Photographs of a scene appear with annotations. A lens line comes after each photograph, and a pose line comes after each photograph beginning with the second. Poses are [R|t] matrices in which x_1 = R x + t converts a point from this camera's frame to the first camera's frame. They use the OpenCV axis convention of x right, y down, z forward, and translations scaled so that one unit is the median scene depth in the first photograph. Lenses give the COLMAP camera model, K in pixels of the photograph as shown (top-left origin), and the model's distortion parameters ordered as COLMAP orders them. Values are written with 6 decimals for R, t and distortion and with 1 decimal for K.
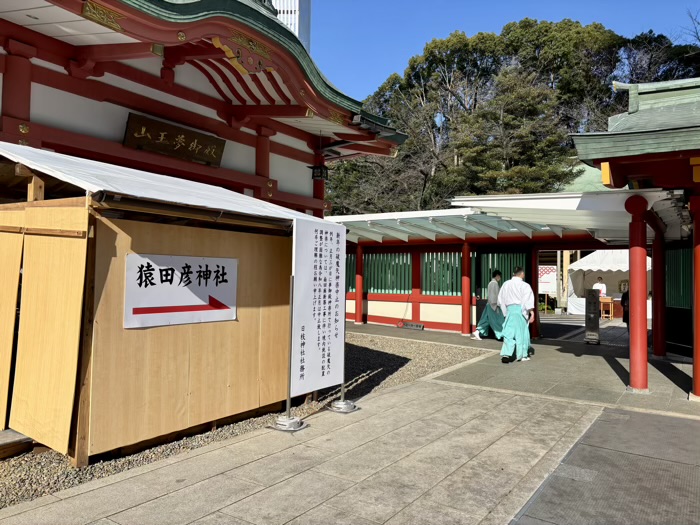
lens RADIAL K [[540.1, 0, 352.6], [0, 540.1, 258.8], [0, 0, 1]] dist [0.010175, 0.004633]
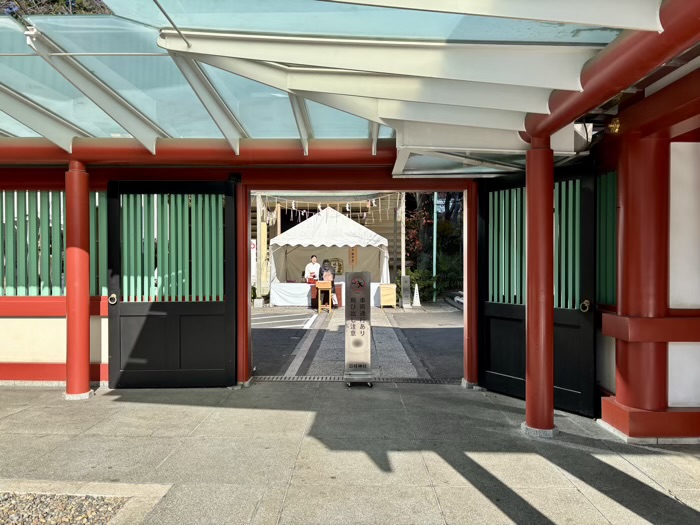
lens RADIAL K [[540.1, 0, 353.4], [0, 540.1, 263.1], [0, 0, 1]] dist [0.010175, 0.004633]
pose [[0.841967, -0.021289, 0.539109, 0.160471], [0.001979, 0.999336, 0.036374, 0.029006], [-0.539525, -0.029559, 0.841450, 0.532354]]
